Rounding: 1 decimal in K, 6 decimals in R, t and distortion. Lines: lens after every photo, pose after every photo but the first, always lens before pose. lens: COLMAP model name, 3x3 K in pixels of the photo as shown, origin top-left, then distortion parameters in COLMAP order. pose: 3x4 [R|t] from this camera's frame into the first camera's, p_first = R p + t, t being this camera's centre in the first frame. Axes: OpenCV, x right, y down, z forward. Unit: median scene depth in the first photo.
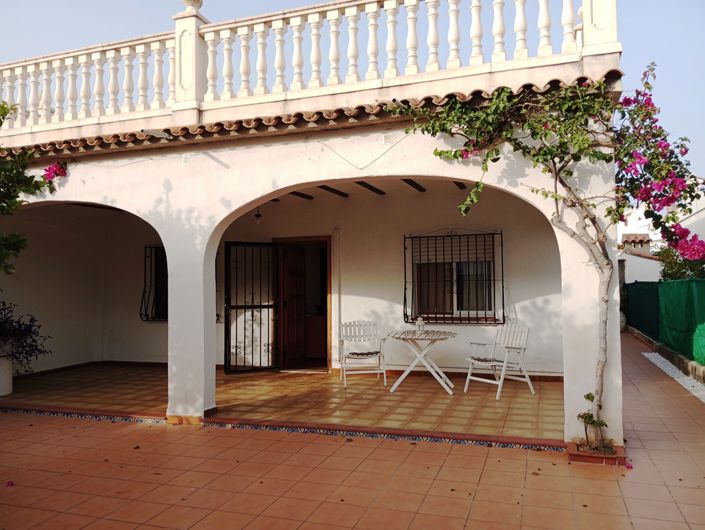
lens RADIAL K [[572.4, 0, 350.3], [0, 572.4, 264.4], [0, 0, 1]] dist [0.063594, -0.118038]
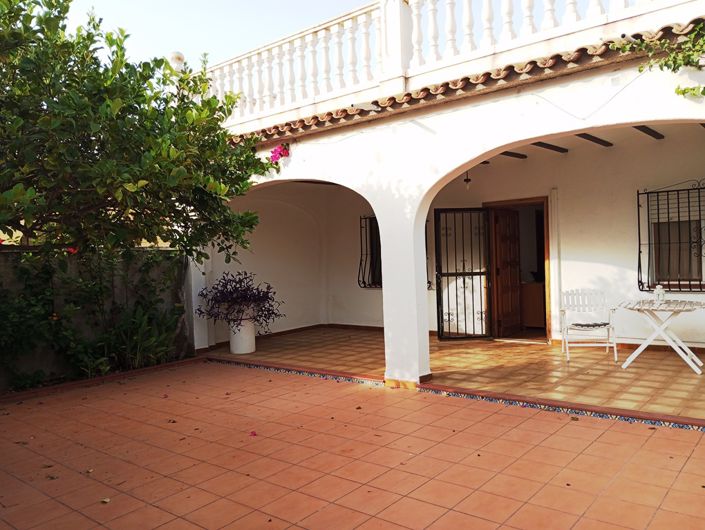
lens RADIAL K [[572.4, 0, 348.6], [0, 572.4, 263.1], [0, 0, 1]] dist [0.063594, -0.118038]
pose [[0.933217, -0.016104, -0.358952, -0.002790], [0.036862, 0.998015, 0.051061, -0.003050], [0.357417, -0.060883, 0.931958, 0.020979]]
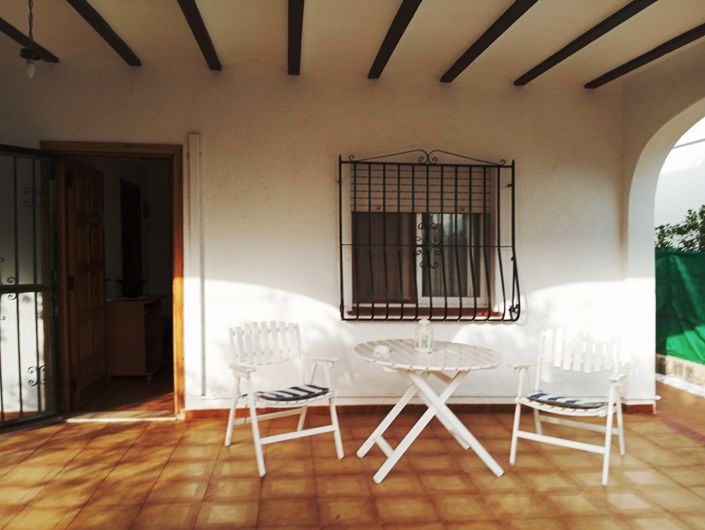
lens RADIAL K [[572.4, 0, 366.7], [0, 572.4, 280.5], [0, 0, 1]] dist [0.063594, -0.118038]
pose [[0.890053, 0.000922, 0.455856, -0.157690], [-0.045694, 0.995142, 0.087204, 0.019908], [-0.453561, -0.098447, 0.885771, 0.626094]]
